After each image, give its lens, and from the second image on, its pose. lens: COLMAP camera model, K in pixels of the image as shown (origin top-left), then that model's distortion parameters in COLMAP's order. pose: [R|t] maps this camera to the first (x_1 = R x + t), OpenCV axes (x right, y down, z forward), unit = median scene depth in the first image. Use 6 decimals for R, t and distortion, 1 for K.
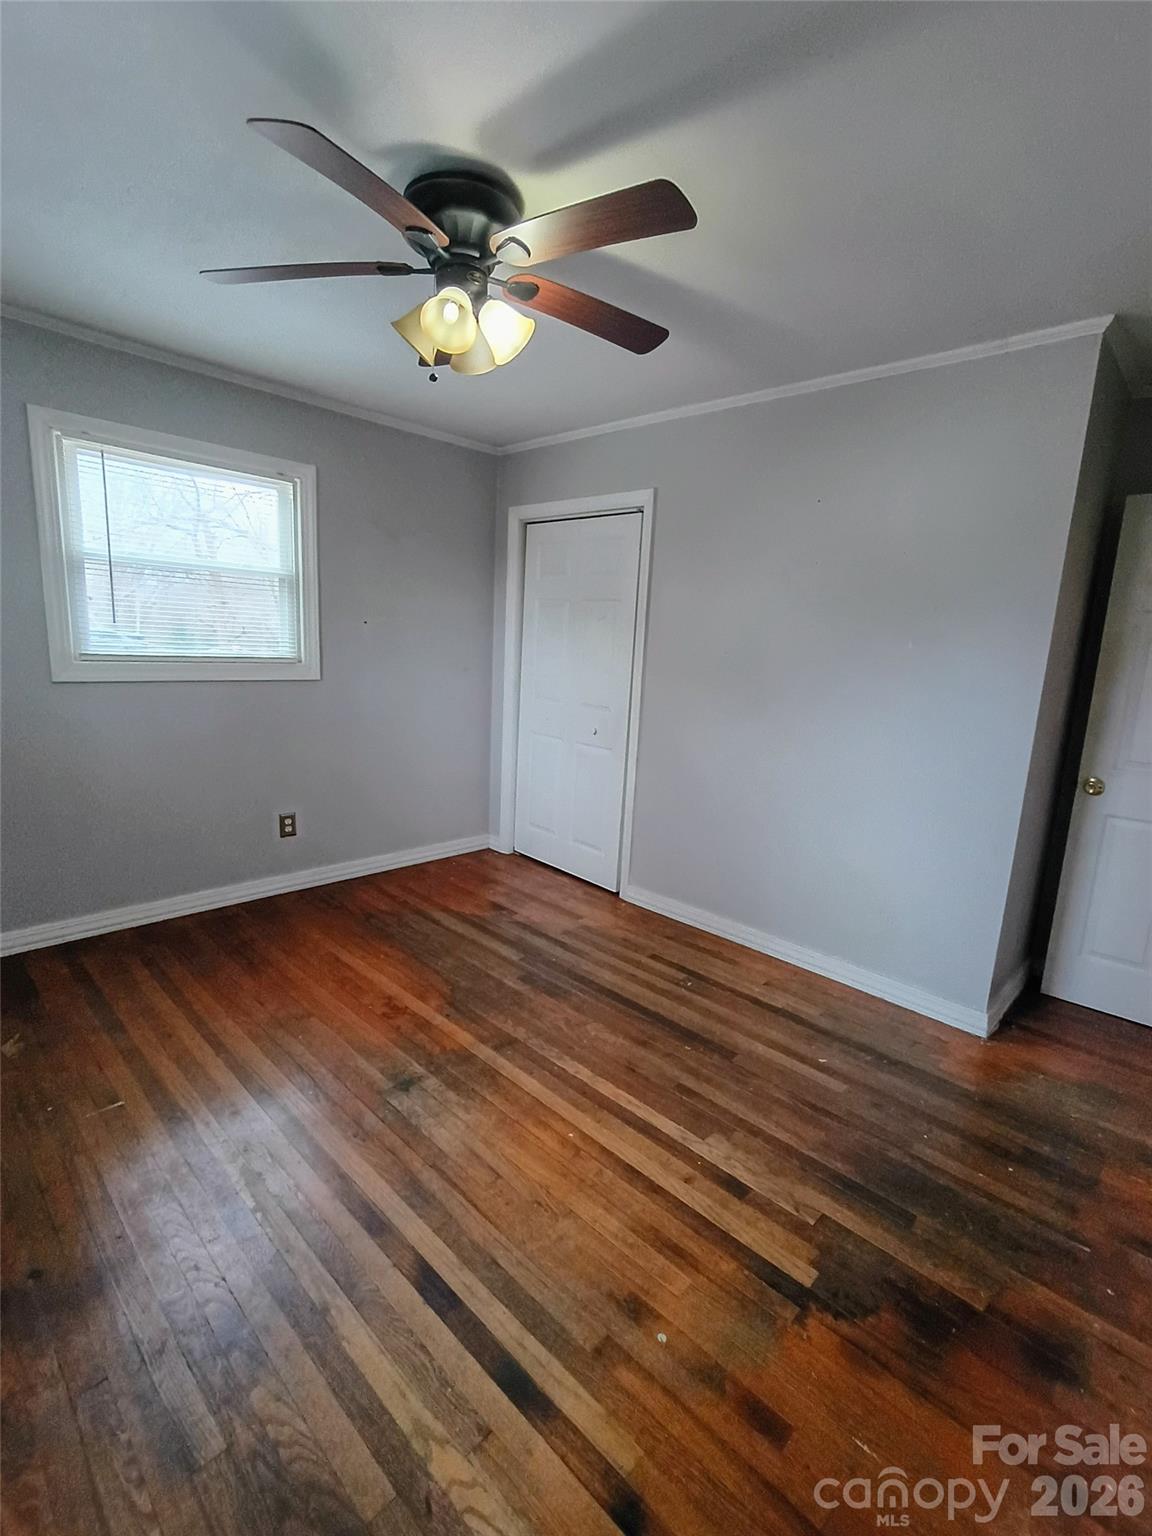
lens RADIAL K [[699.9, 0, 600.0], [0, 699.9, 770.8], [0, 0, 1]] dist [-0.003252, 0.000435]
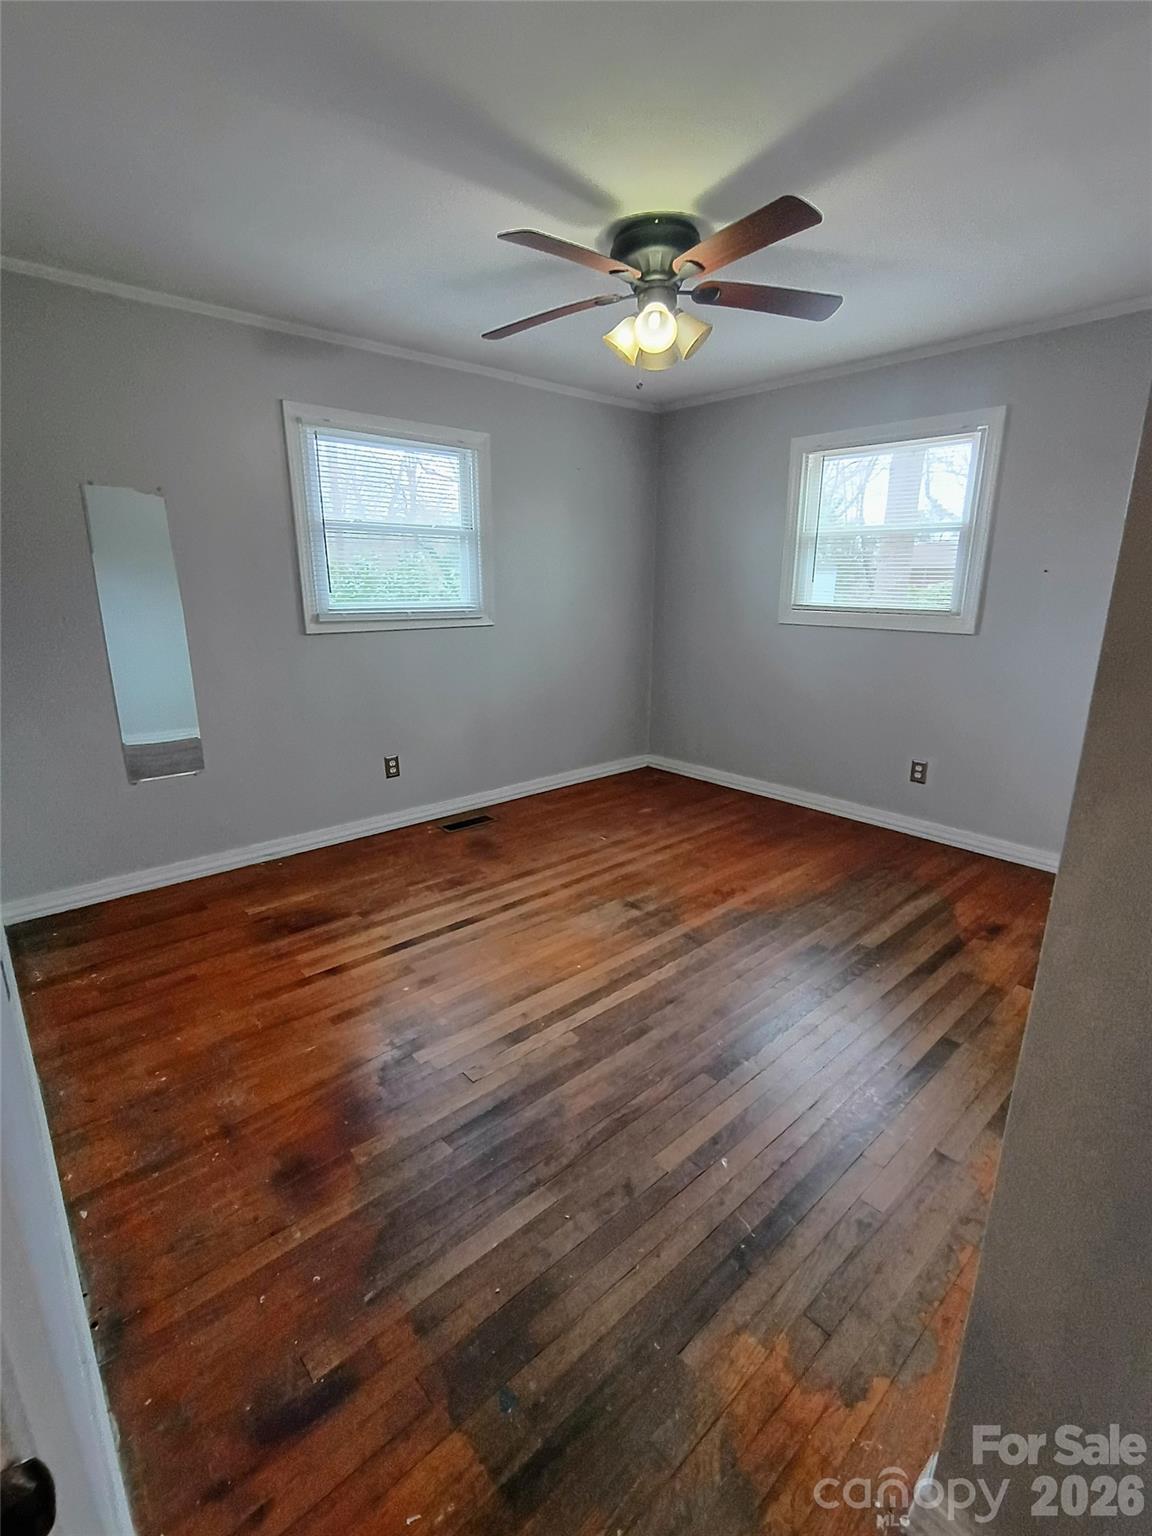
lens RADIAL K [[699.9, 0, 571.6], [0, 699.9, 780.2], [0, 0, 1]] dist [-0.003252, 0.000435]
pose [[-0.094742, 0.224886, -0.969768, 0.890860], [-0.191445, 0.951851, 0.239435, -0.088922], [0.976920, 0.208342, -0.047127, 0.765099]]
